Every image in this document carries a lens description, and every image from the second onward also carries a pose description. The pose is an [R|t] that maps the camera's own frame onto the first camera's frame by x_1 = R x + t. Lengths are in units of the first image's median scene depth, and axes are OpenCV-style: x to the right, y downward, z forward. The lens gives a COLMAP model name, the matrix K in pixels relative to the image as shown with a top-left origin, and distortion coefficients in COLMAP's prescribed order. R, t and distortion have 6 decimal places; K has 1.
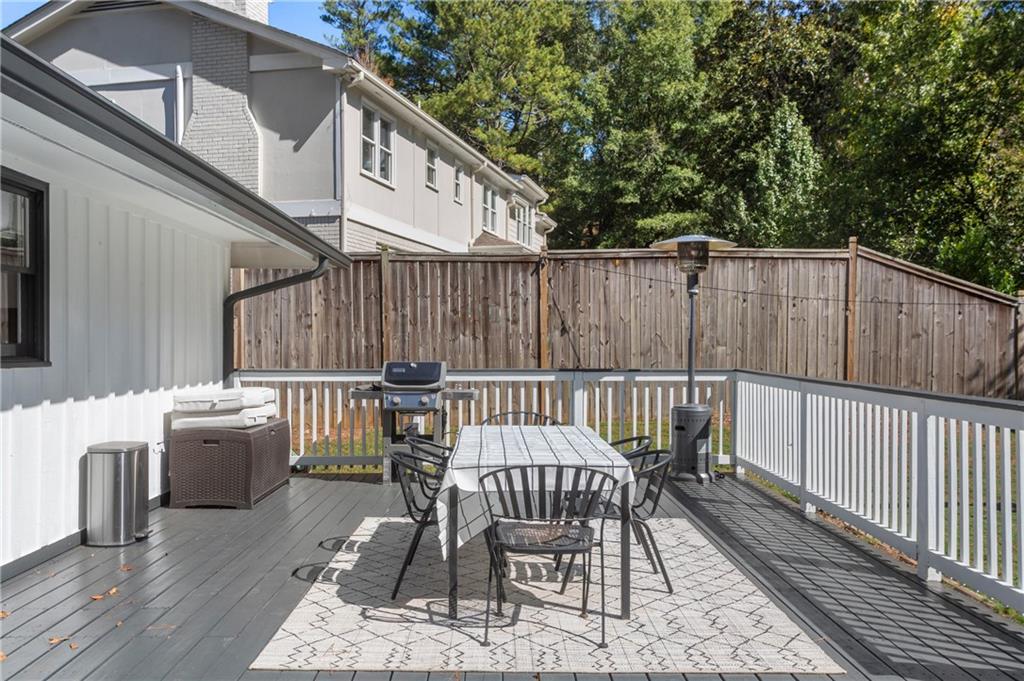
lens RADIAL K [[886.0, 0, 510.9], [0, 886.0, 338.7], [0, 0, 1]] dist [-0.002851, 0.009376]
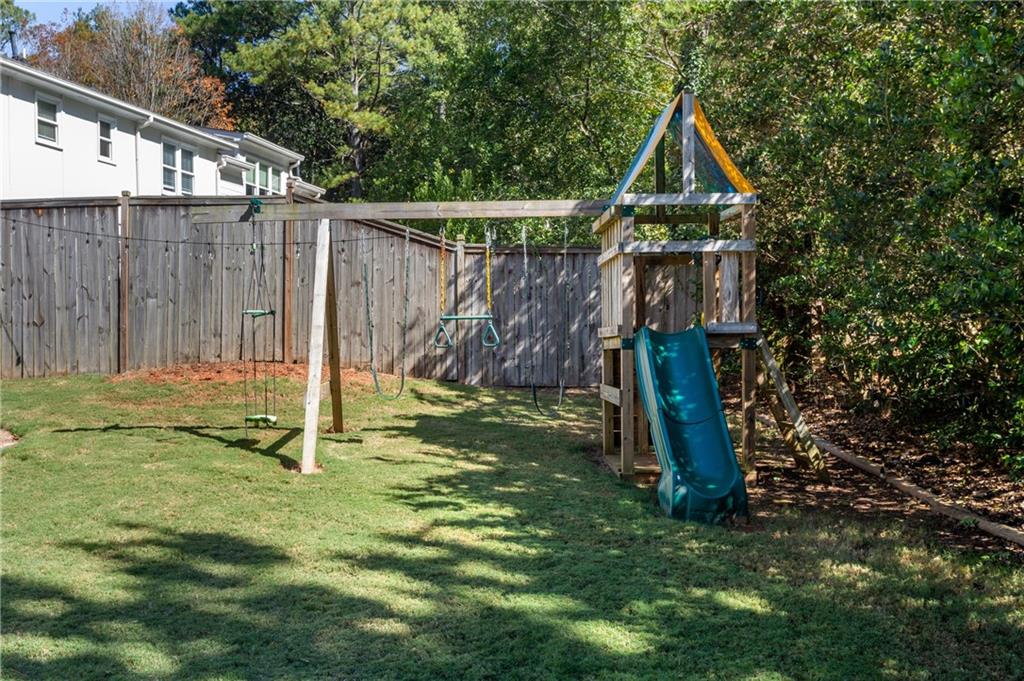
lens RADIAL K [[1103.6, 0, 513.7], [0, 1103.6, 342.9], [0, 0, 1]] dist [0.004444, 0.000000]
pose [[0.999840, -0.017450, 0.003887, 0.557561], [0.017457, 0.999846, -0.001916, 0.058972], [-0.003853, 0.001984, 0.999991, -0.172686]]
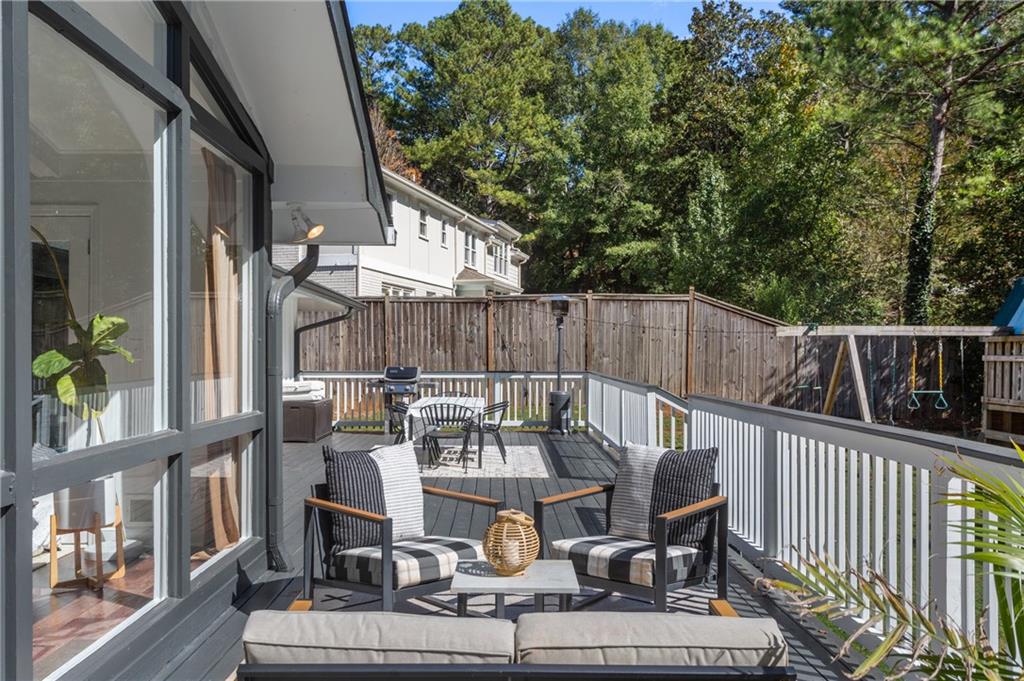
lens RADIAL K [[841.2, 0, 511.8], [0, 841.2, 348.6], [0, 0, 1]] dist [-0.002314, -0.006578]
pose [[0.999998, 0.001808, 0.001221, 0.064888], [-0.001809, 0.999998, 0.001031, -0.007394], [-0.001219, -0.001033, 0.999999, -0.411908]]
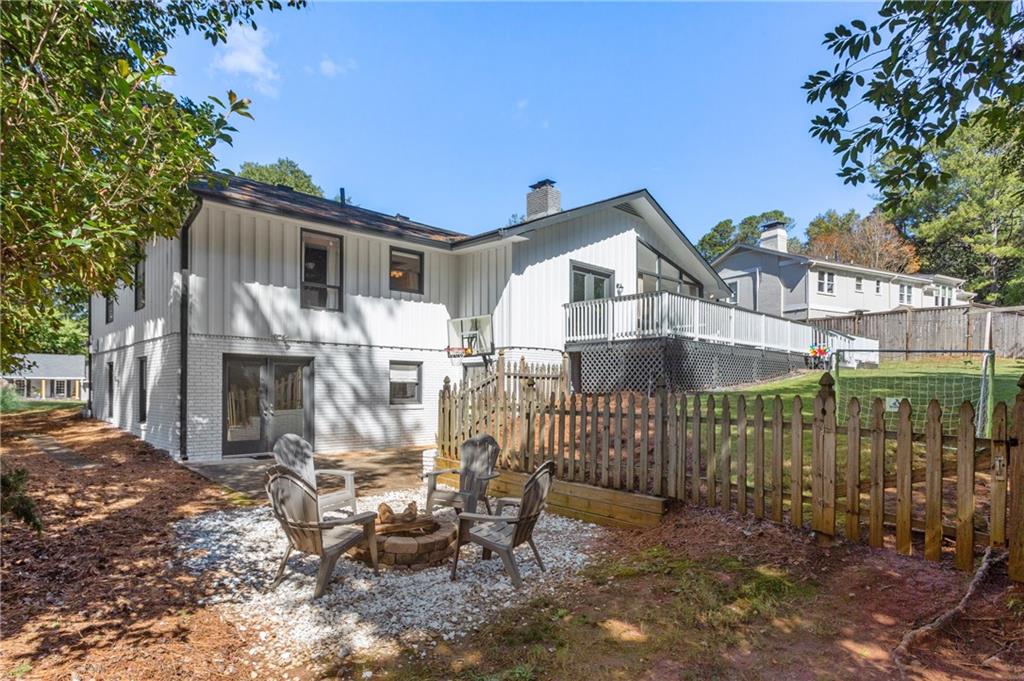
lens RADIAL K [[573.1, 0, 483.0], [0, 573.1, 391.2], [0, 0, 1]] dist [-0.006477, -0.003469]
pose [[0.649285, 0.003502, -0.760537, 0.709303], [-0.000119, 0.999990, 0.004503, 0.173615], [0.760546, -0.002833, 0.649278, -1.412059]]
